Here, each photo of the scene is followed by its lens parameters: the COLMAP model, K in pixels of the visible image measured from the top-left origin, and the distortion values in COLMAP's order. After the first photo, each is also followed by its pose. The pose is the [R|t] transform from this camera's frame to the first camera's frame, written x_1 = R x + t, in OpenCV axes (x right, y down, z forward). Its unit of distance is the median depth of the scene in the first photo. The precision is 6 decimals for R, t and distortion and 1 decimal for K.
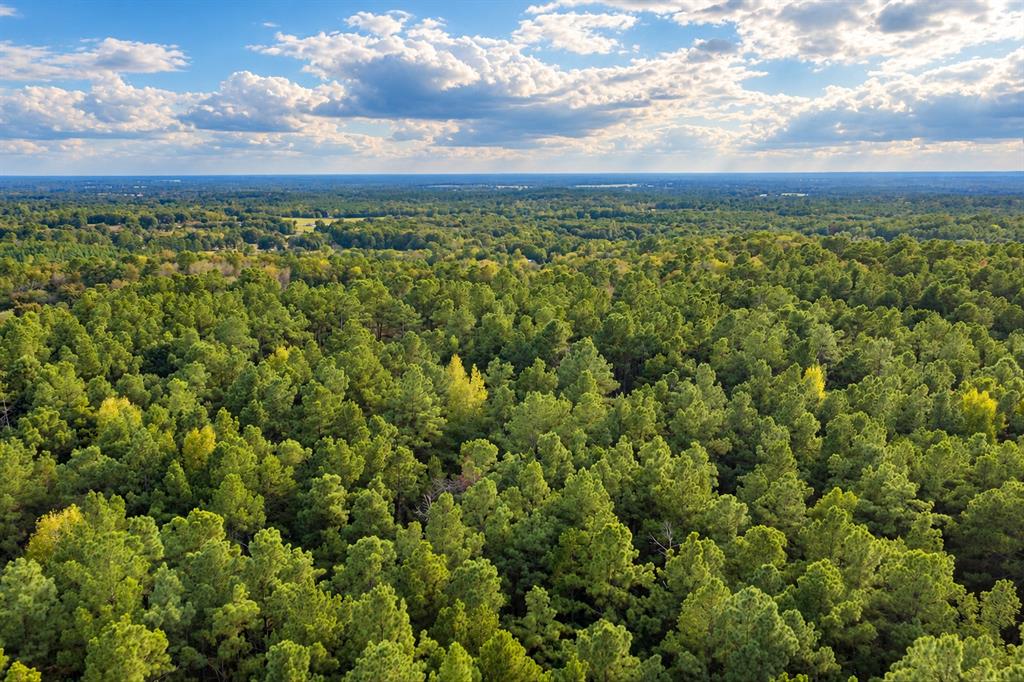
lens RADIAL K [[834.2, 0, 512.0], [0, 834.2, 341.0], [0, 0, 1]] dist [-0.004950, -0.003929]
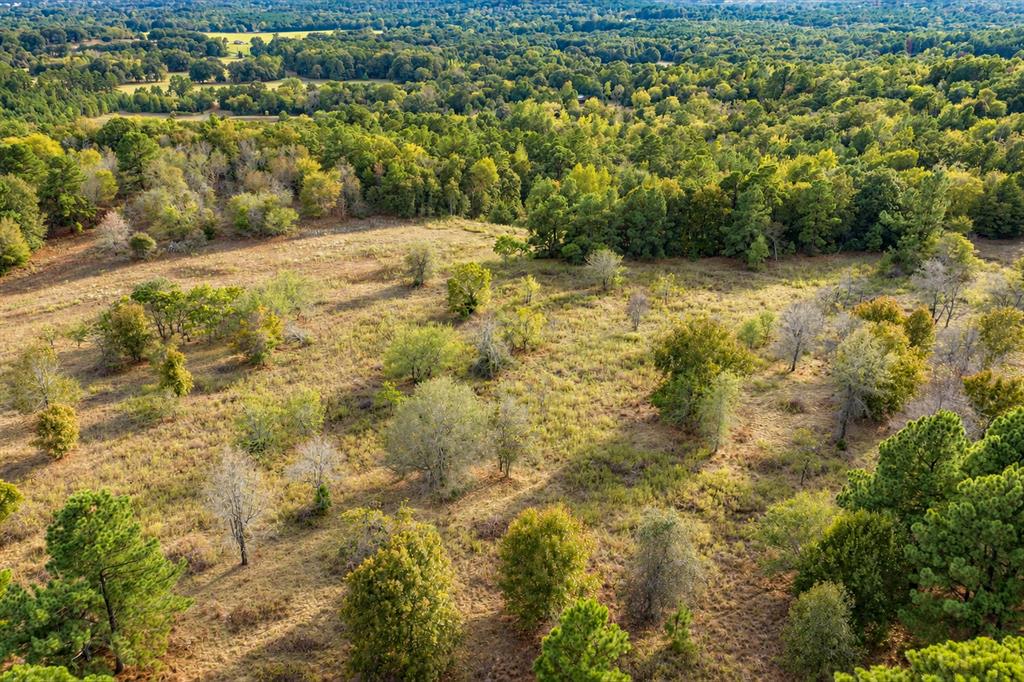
lens RADIAL K [[834.2, 0, 512.0], [0, 834.2, 341.0], [0, 0, 1]] dist [-0.004950, -0.003929]
pose [[0.996008, -0.037846, 0.080844, -0.061830], [0.019874, 0.976959, 0.212501, -0.025190], [-0.087024, -0.210046, 0.973811, 0.141166]]
